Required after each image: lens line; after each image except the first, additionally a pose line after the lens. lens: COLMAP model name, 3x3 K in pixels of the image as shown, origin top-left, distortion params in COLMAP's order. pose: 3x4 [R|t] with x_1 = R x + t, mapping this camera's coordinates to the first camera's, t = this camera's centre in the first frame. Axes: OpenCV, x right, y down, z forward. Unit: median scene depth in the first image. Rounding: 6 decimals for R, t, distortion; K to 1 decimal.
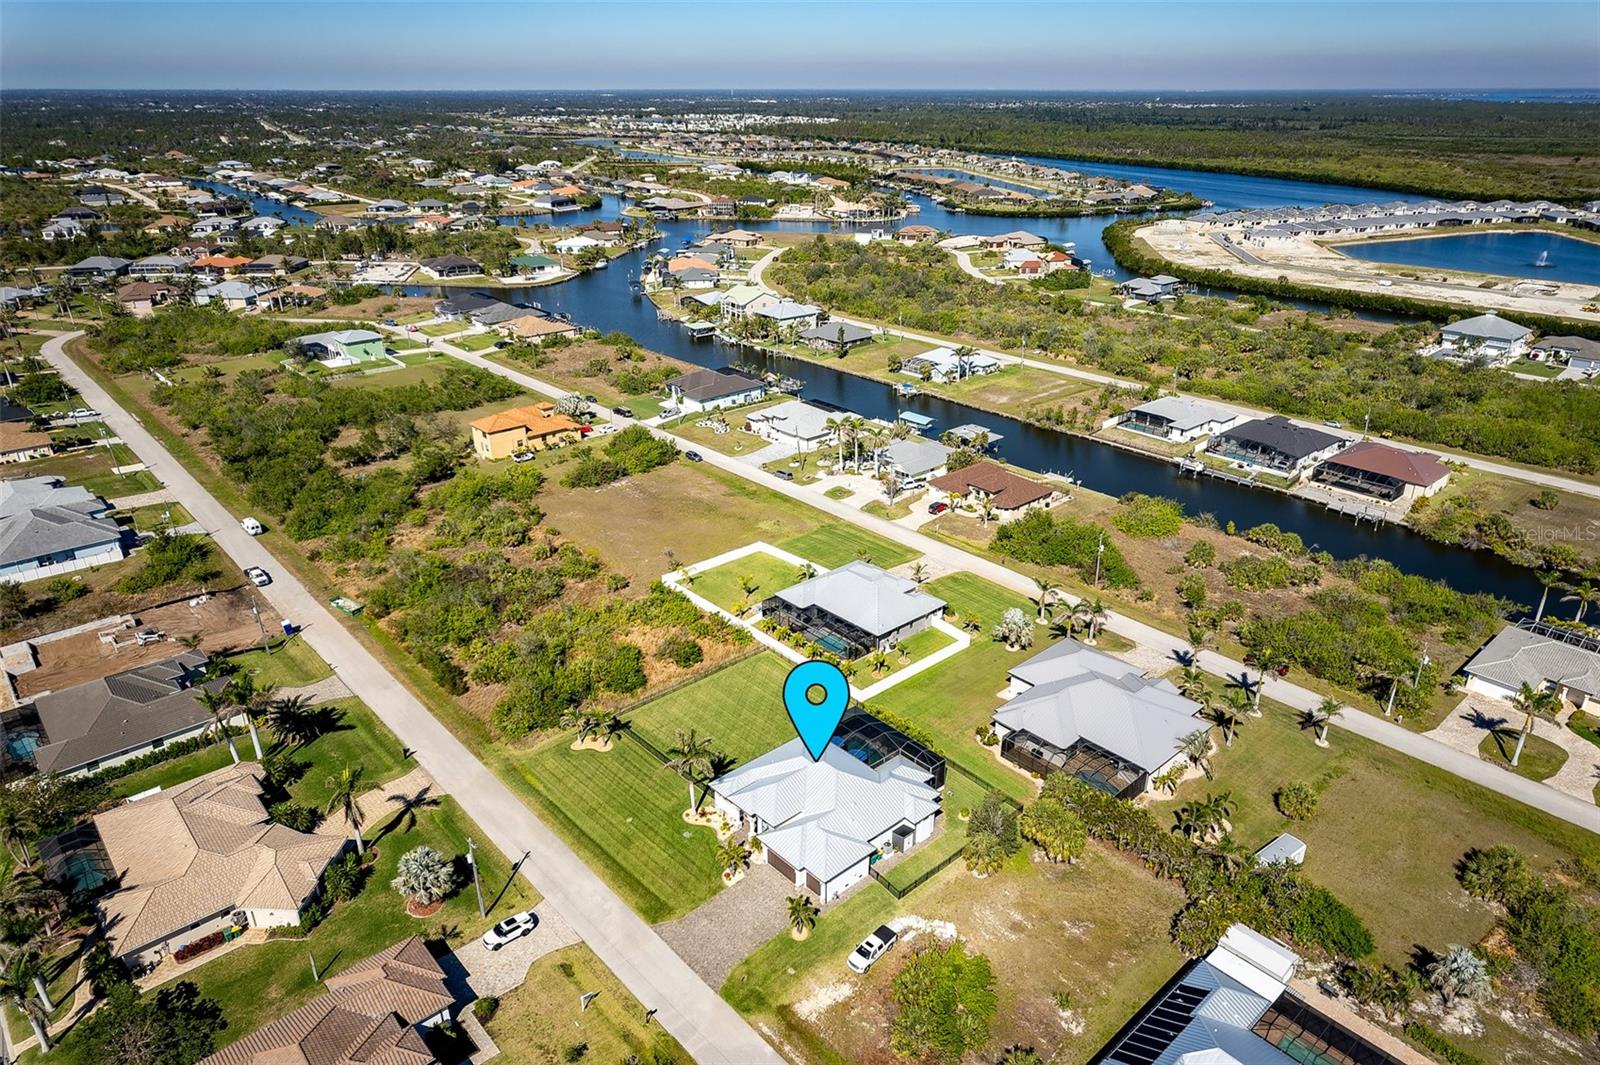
lens RADIAL K [[1027.2, 0, 800.0], [0, 1027.2, 532.5], [0, 0, 1]] dist [0.007288, 0.002023]
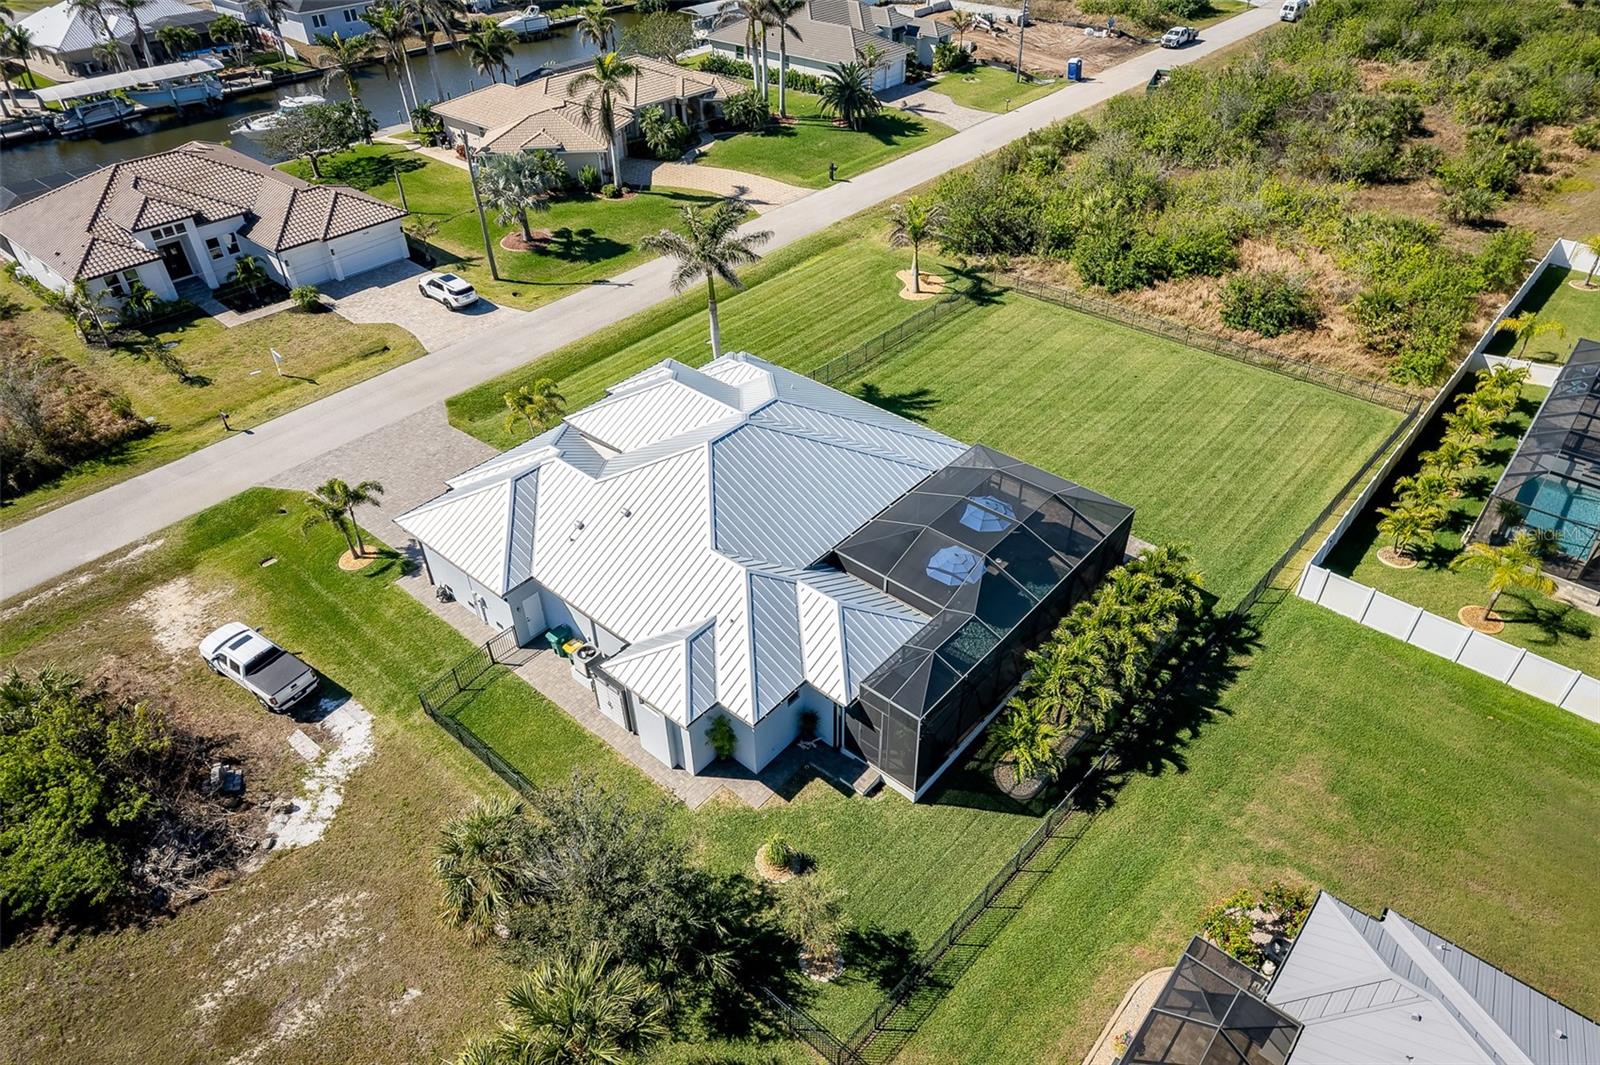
lens RADIAL K [[1015.3, 0, 802.4], [0, 1015.3, 530.6], [0, 0, 1]] dist [0.002515, 0.005471]
pose [[0.132151, 0.607107, -0.783554, 0.288411], [-0.391673, 0.758141, 0.521359, 0.046507], [0.910565, 0.237999, 0.337976, 0.777464]]
